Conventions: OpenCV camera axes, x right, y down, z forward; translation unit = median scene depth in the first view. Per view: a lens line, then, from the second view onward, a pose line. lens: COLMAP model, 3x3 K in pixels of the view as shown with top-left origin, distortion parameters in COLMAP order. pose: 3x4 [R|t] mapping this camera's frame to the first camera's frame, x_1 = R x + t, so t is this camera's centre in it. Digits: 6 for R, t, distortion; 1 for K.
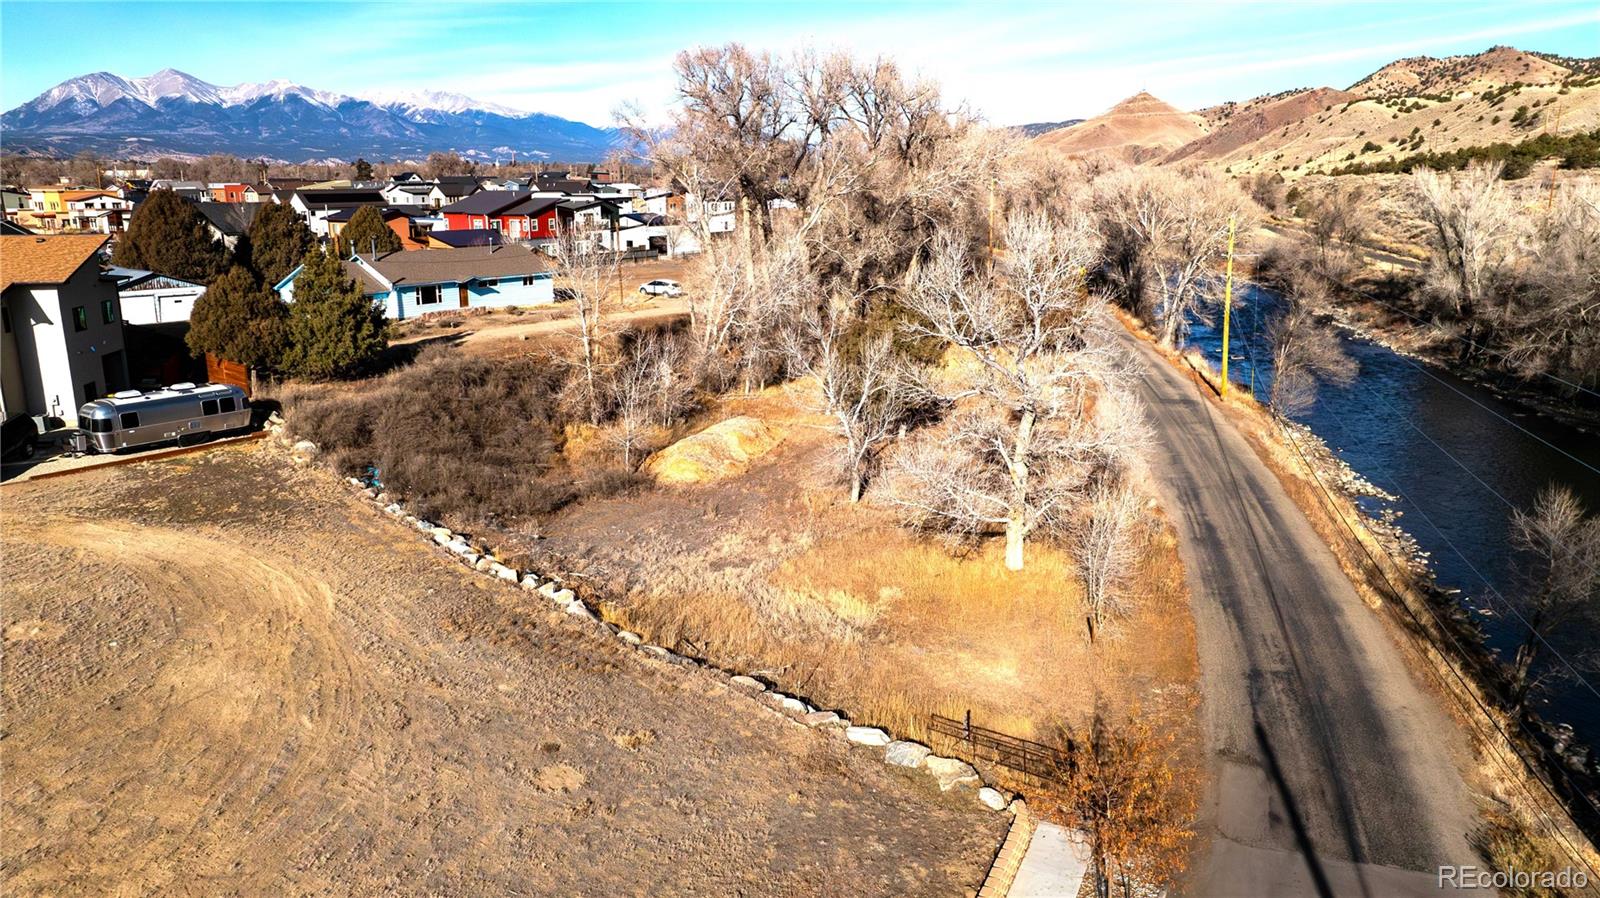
lens RADIAL K [[1123.9, 0, 797.9], [0, 1123.9, 446.5], [0, 0, 1]] dist [-0.045414, 0.044961]
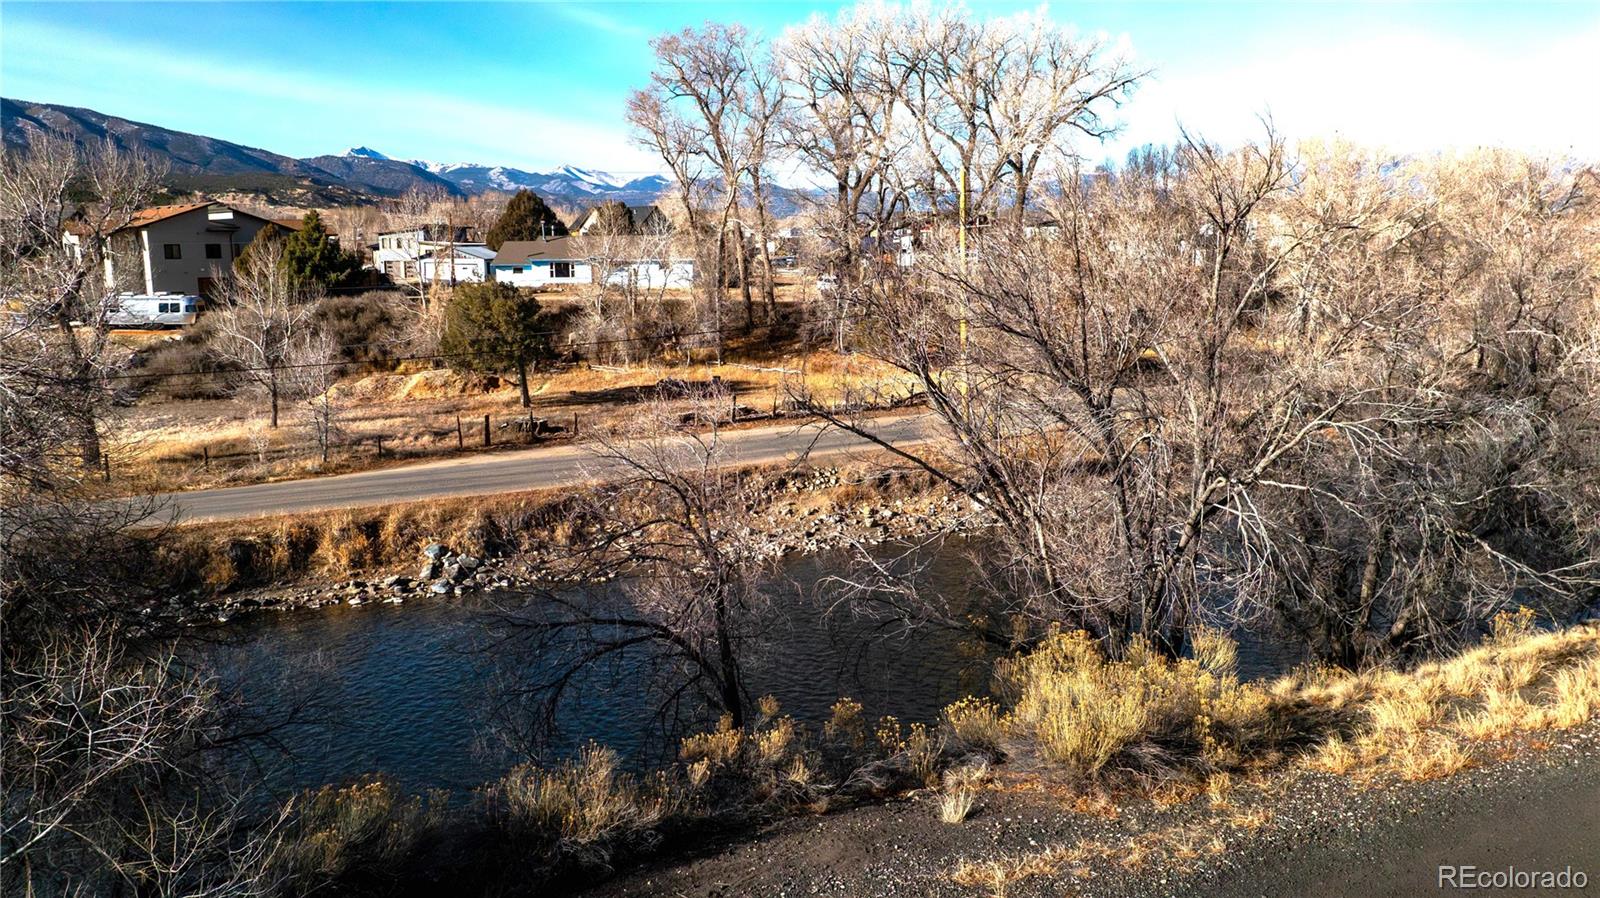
lens RADIAL K [[1123.9, 0, 803.5], [0, 1123.9, 449.0], [0, 0, 1]] dist [-0.045414, 0.044961]
pose [[0.603702, 0.147252, -0.783493, 1.057236], [-0.185758, 0.981724, 0.041376, -0.059446], [0.775266, 0.120561, 0.620022, 0.636670]]
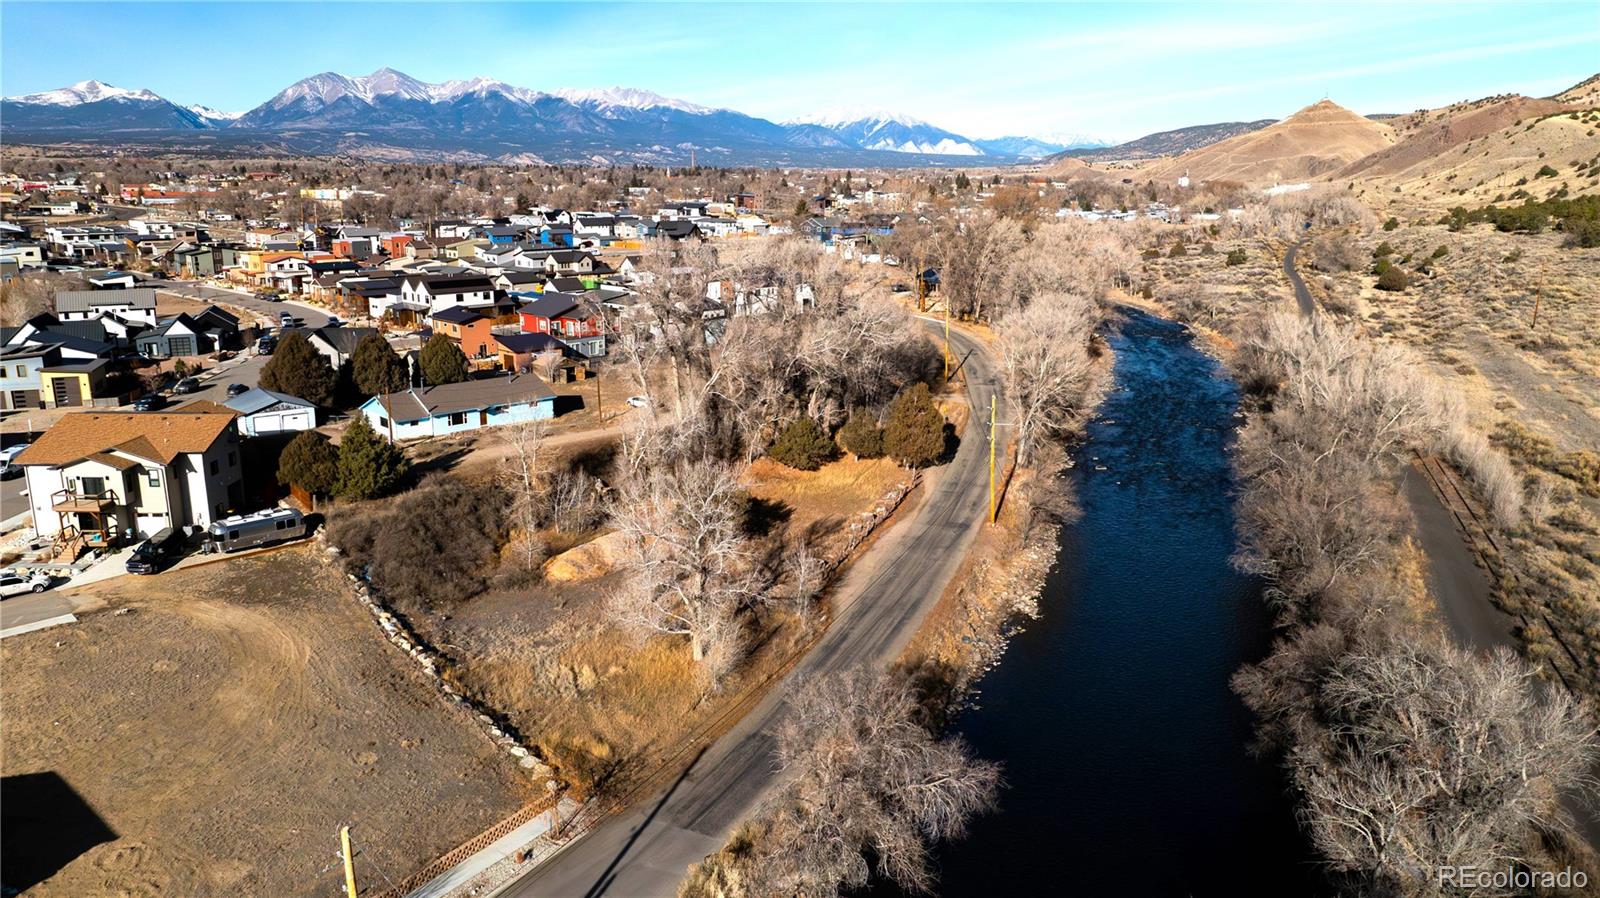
lens RADIAL K [[1123.9, 0, 794.3], [0, 1123.9, 448.7], [0, 0, 1]] dist [-0.045414, 0.044961]
pose [[0.987406, 0.043688, -0.152052, 0.428661], [-0.042735, 0.999041, 0.009534, -0.171519], [0.152323, -0.002916, 0.988326, -0.484469]]
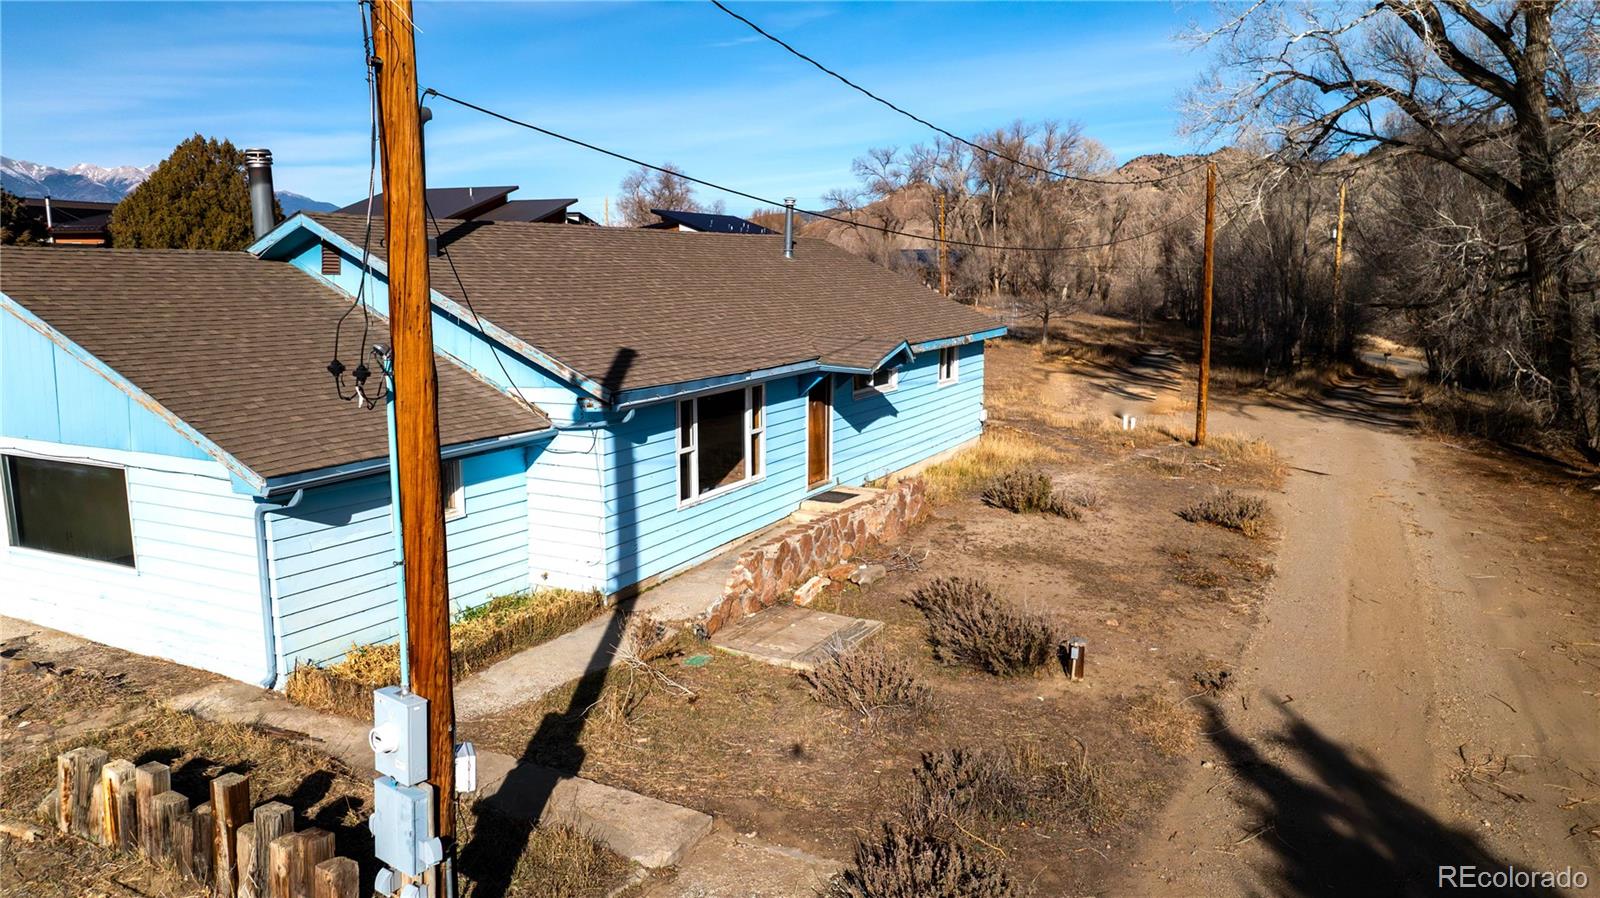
lens RADIAL K [[1123.9, 0, 799.1], [0, 1123.9, 446.0], [0, 0, 1]] dist [-0.045414, 0.044961]
pose [[0.978095, -0.023252, 0.206855, -0.473093], [0.038476, 0.996813, -0.069878, -0.161004], [-0.204571, 0.076306, 0.975873, 1.085817]]
